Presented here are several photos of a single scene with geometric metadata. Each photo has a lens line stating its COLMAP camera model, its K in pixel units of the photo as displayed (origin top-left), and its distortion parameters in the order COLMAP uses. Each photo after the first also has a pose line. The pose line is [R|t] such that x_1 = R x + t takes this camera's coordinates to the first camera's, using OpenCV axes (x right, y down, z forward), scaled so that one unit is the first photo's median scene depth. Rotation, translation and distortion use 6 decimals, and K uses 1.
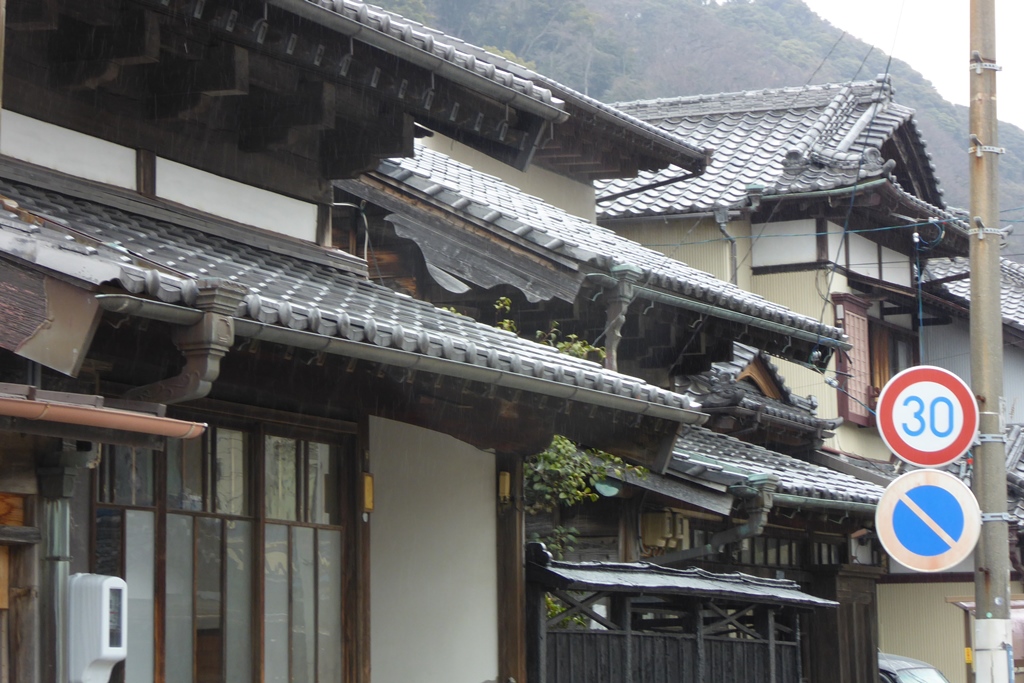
lens RADIAL K [[3650.7, 0, 516.1], [0, 3650.7, 288.4], [0, 0, 1]] dist [0.527370, 0.000000]
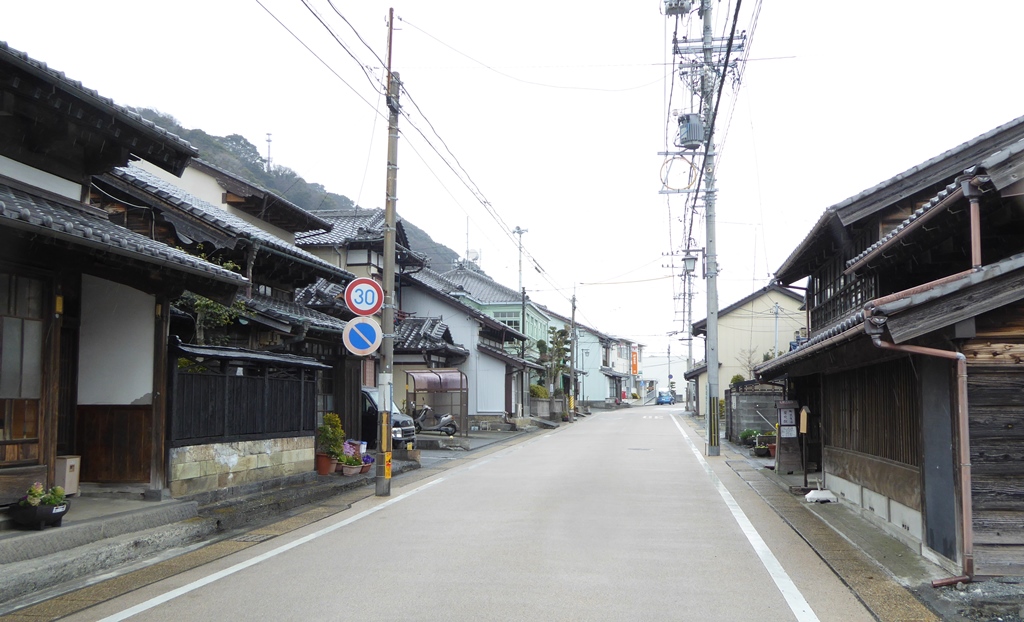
lens RADIAL K [[974.5, 0, 512.8], [0, 974.5, 313.5], [0, 0, 1]] dist [-0.000552, 0.000000]
pose [[0.979340, 0.039276, 0.198371, 0.074607], [-0.043879, 0.998859, 0.018859, 0.027671], [-0.197404, -0.027174, 0.979945, 0.282725]]
